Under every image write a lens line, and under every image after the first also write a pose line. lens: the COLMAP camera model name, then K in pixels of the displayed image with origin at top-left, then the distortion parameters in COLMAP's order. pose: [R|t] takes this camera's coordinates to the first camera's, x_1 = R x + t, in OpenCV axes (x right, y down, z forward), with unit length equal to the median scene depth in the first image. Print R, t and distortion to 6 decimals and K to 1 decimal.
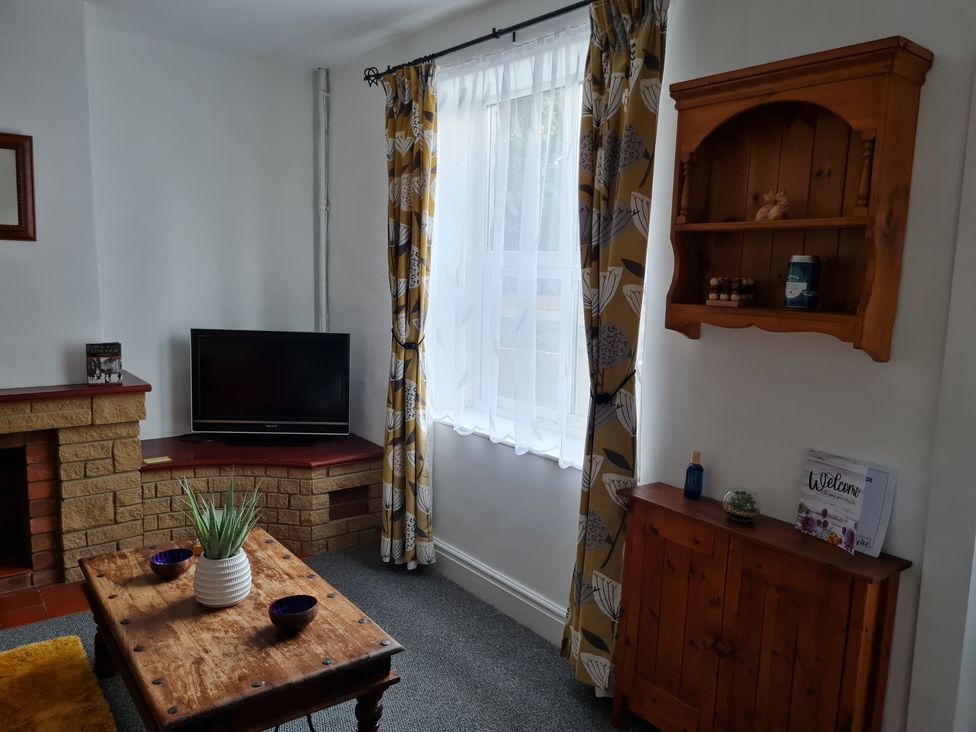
lens RADIAL K [[733.1, 0, 475.9], [0, 733.1, 364.2], [0, 0, 1]] dist [0.049636, -0.049922]
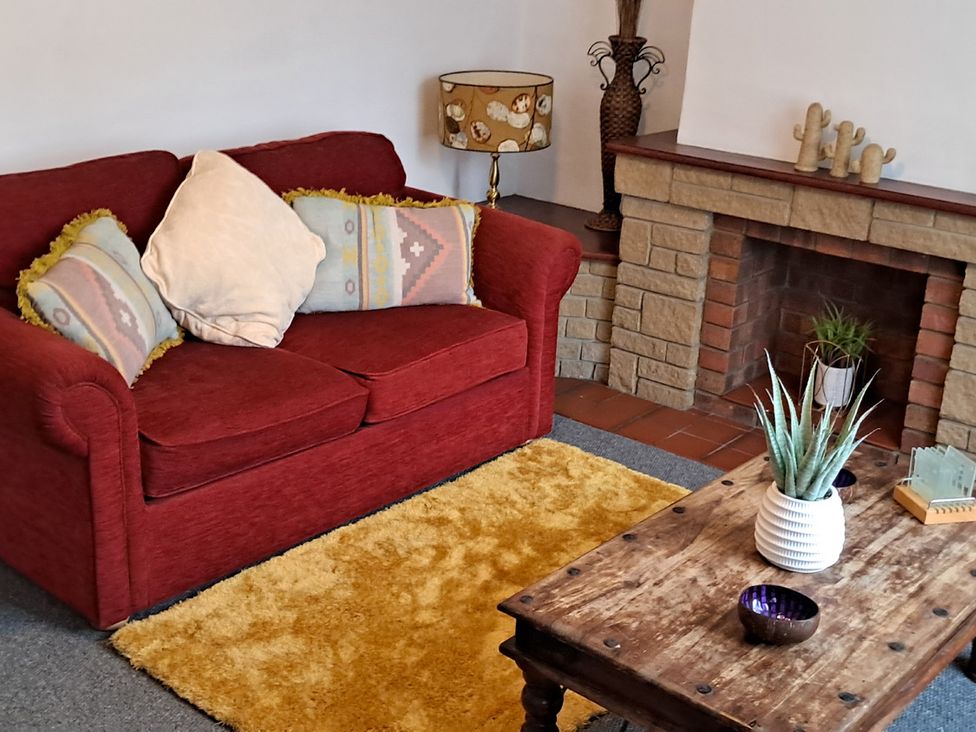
lens RADIAL K [[1226.0, 0, 488.0], [0, 1226.0, 366.0], [0, 0, 1]] dist [0.246971, -0.839620]
pose [[0.211308, 0.320296, -0.923450, 0.521506], [-0.160851, 0.943298, 0.290373, -0.104482], [0.964093, 0.087180, 0.250846, 0.438945]]
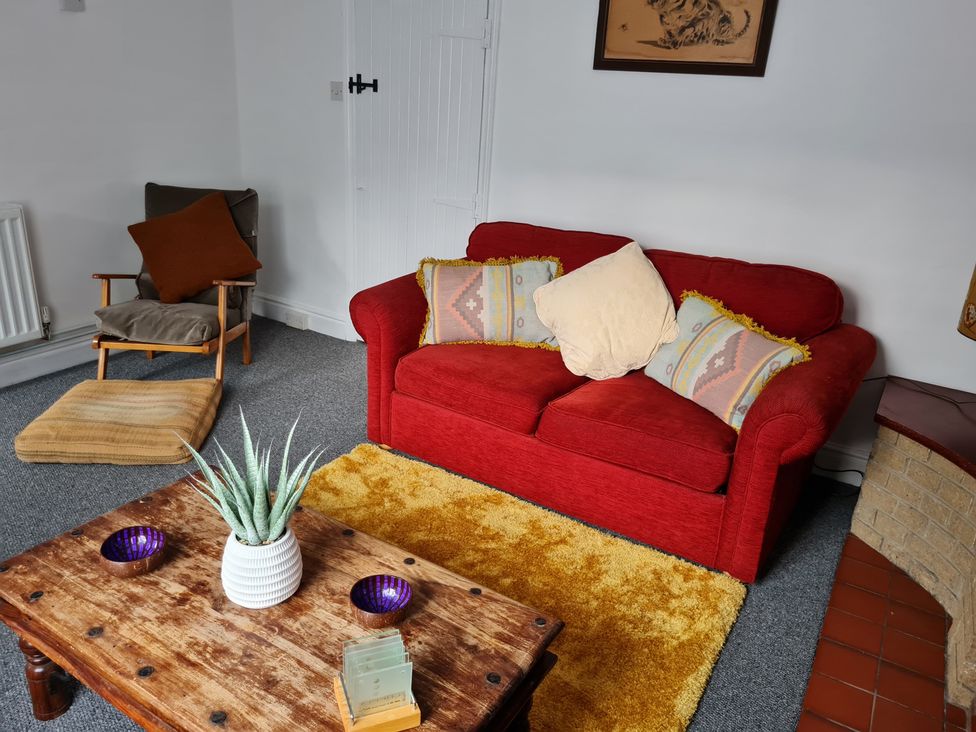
lens RADIAL K [[733.1, 0, 475.9], [0, 733.1, 364.2], [0, 0, 1]] dist [0.049636, -0.049922]
pose [[-0.926135, 0.053575, -0.373369, -0.266248], [-0.134008, 0.878549, 0.458468, -0.218522], [0.352585, 0.474638, -0.806475, 1.479173]]
